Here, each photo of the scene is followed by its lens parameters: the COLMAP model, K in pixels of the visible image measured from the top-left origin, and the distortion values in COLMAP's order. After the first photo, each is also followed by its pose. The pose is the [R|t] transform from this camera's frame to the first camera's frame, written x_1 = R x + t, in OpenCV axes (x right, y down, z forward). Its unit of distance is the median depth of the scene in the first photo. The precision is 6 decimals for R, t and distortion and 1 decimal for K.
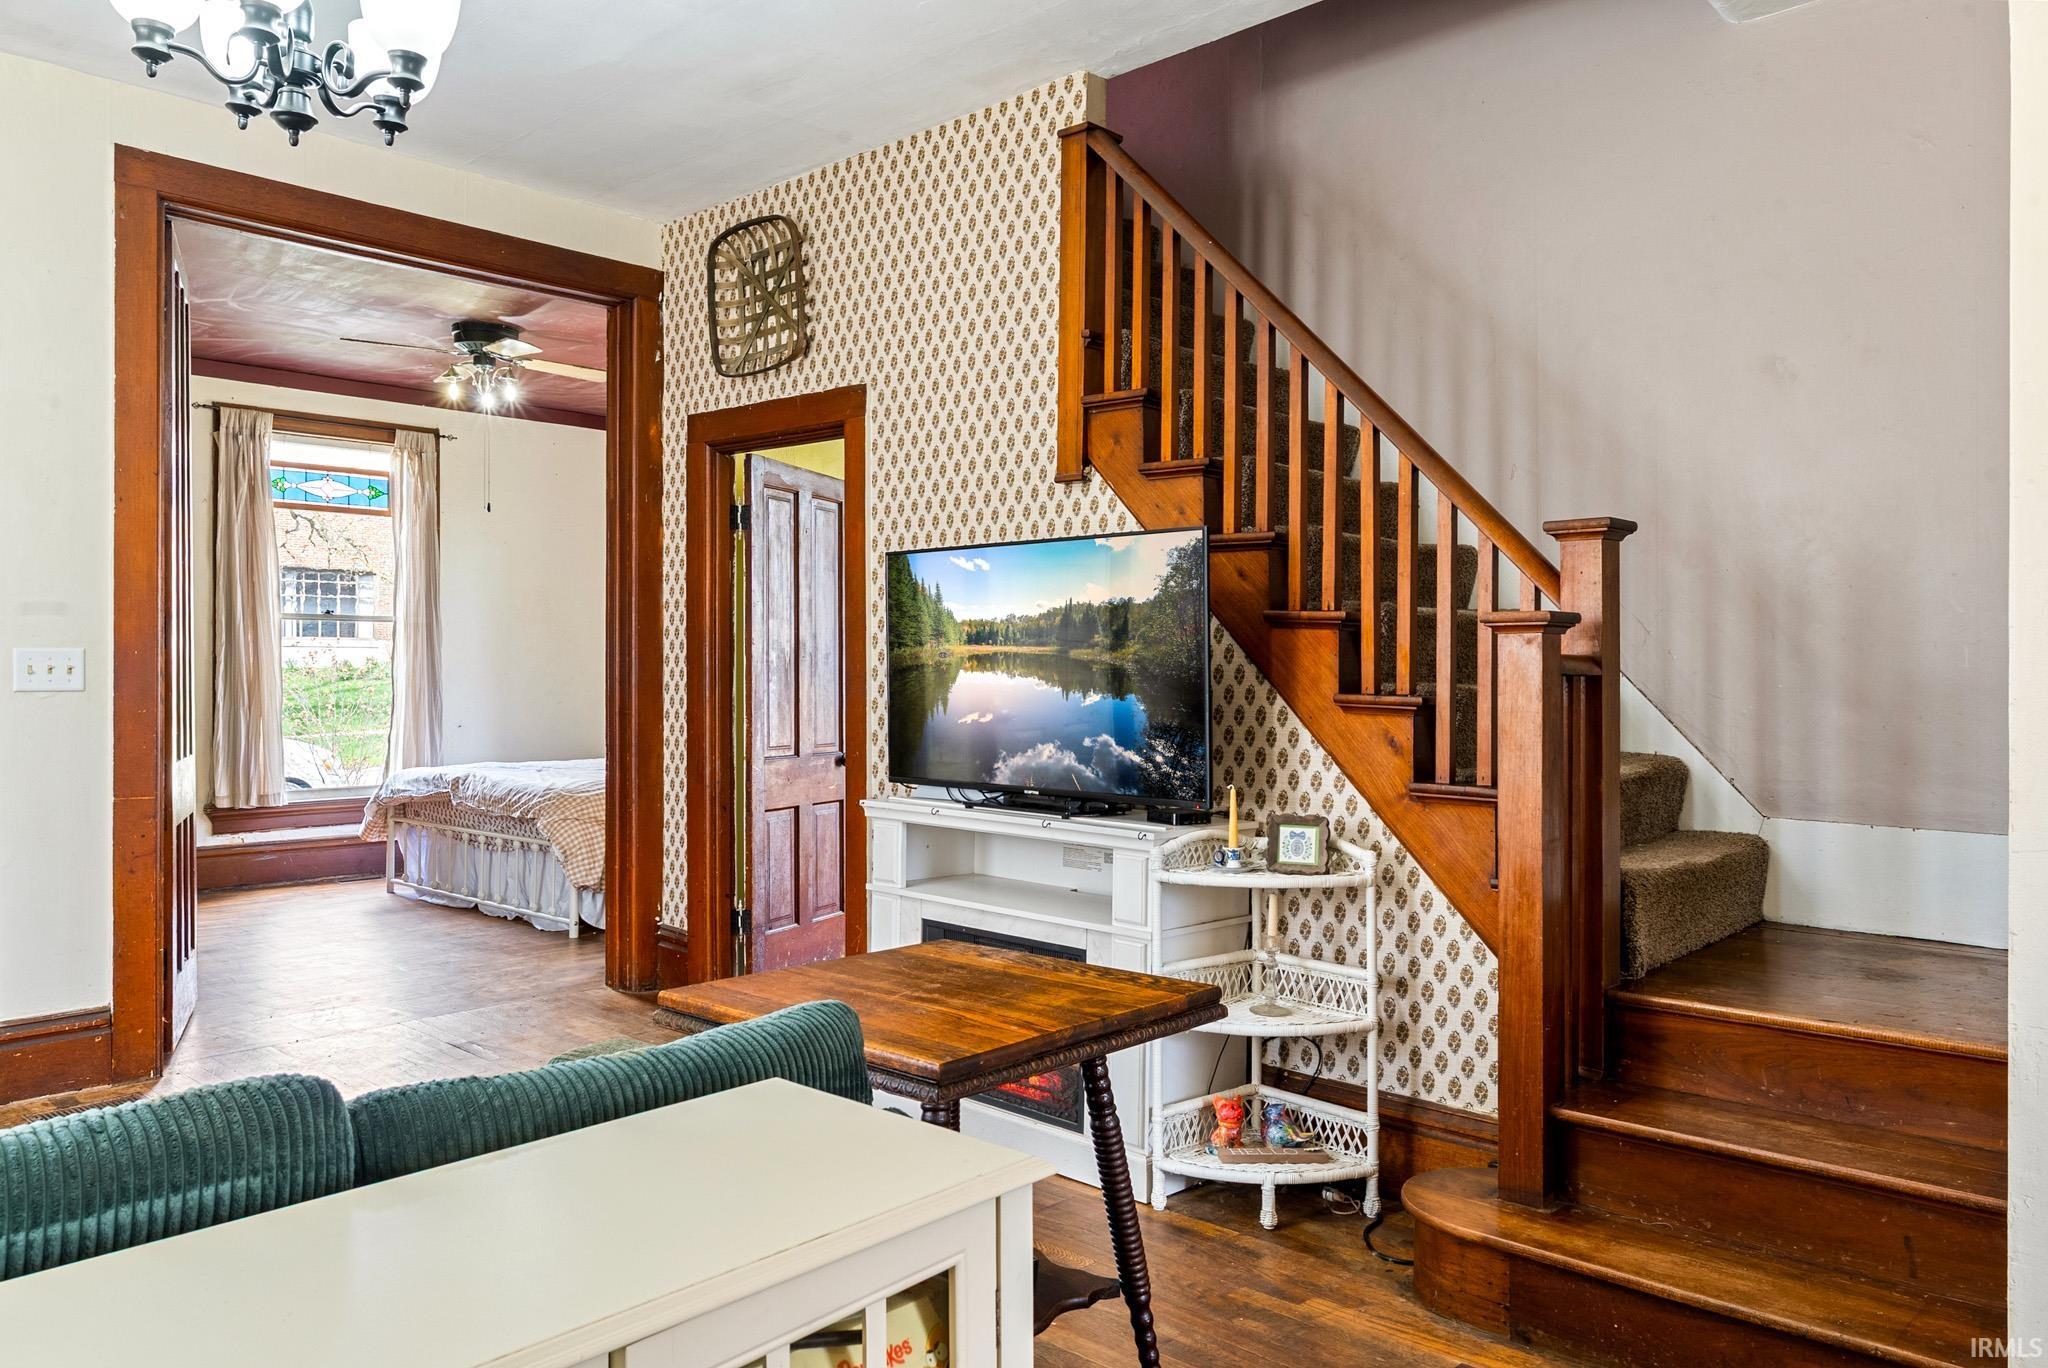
lens RADIAL K [[1401.4, 0, 1028.9], [0, 1401.4, 691.0], [0, 0, 1]] dist [-0.009738, 0.003577]
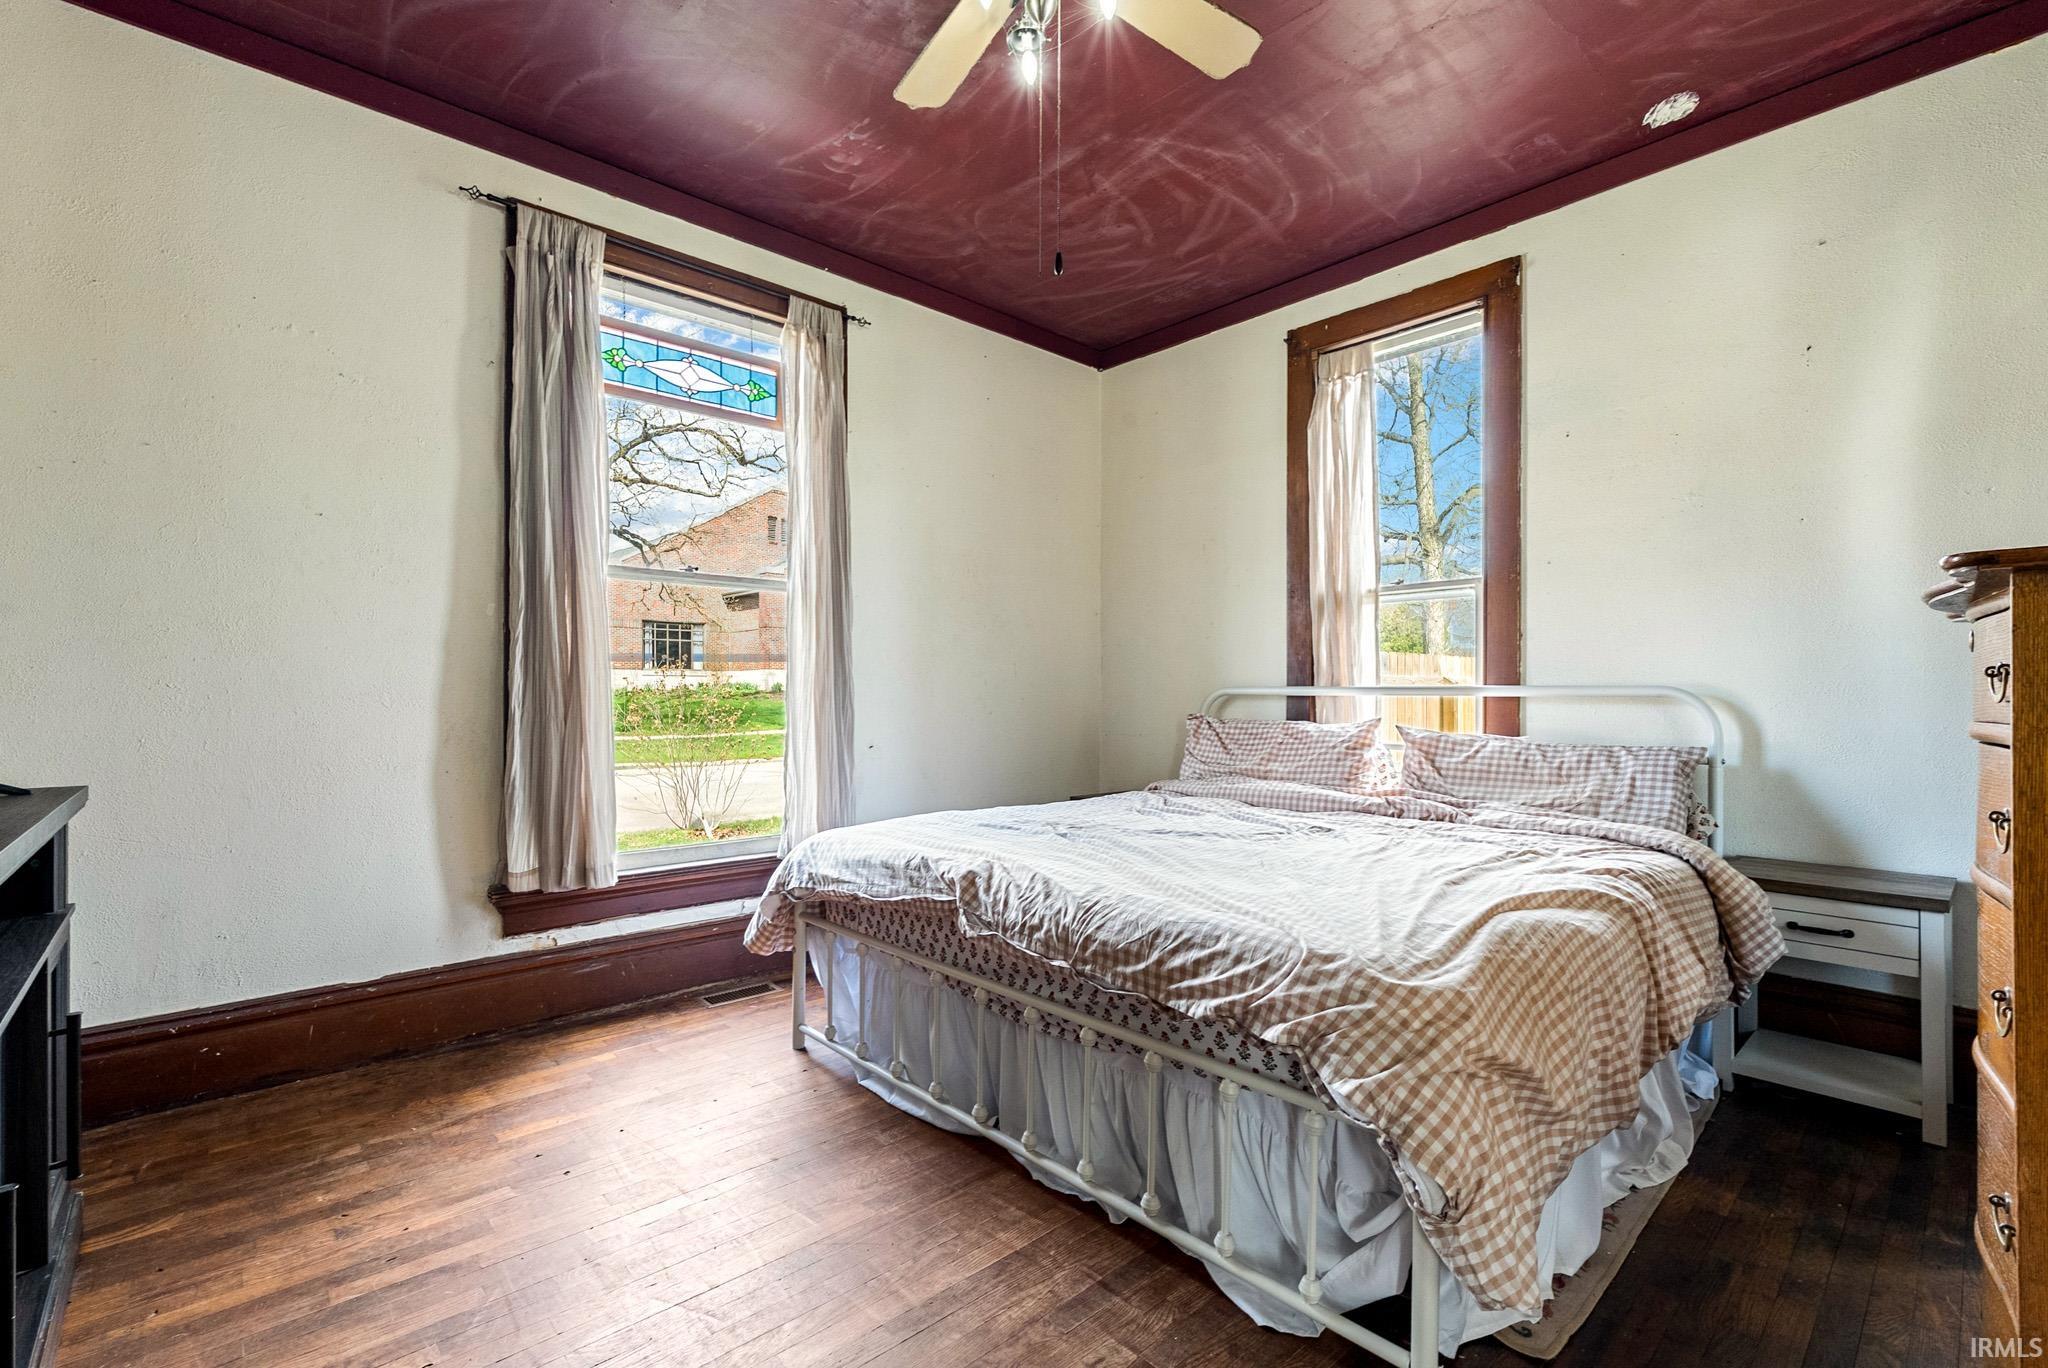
lens RADIAL K [[918.1, 0, 1013.1], [0, 918.1, 693.8], [0, 0, 1]] dist [0.003636, 0.000883]
pose [[0.994156, -0.004483, -0.107861, -0.324234], [0.002861, 0.999880, -0.015194, 0.006813], [0.107917, 0.014797, 0.994050, 0.627713]]
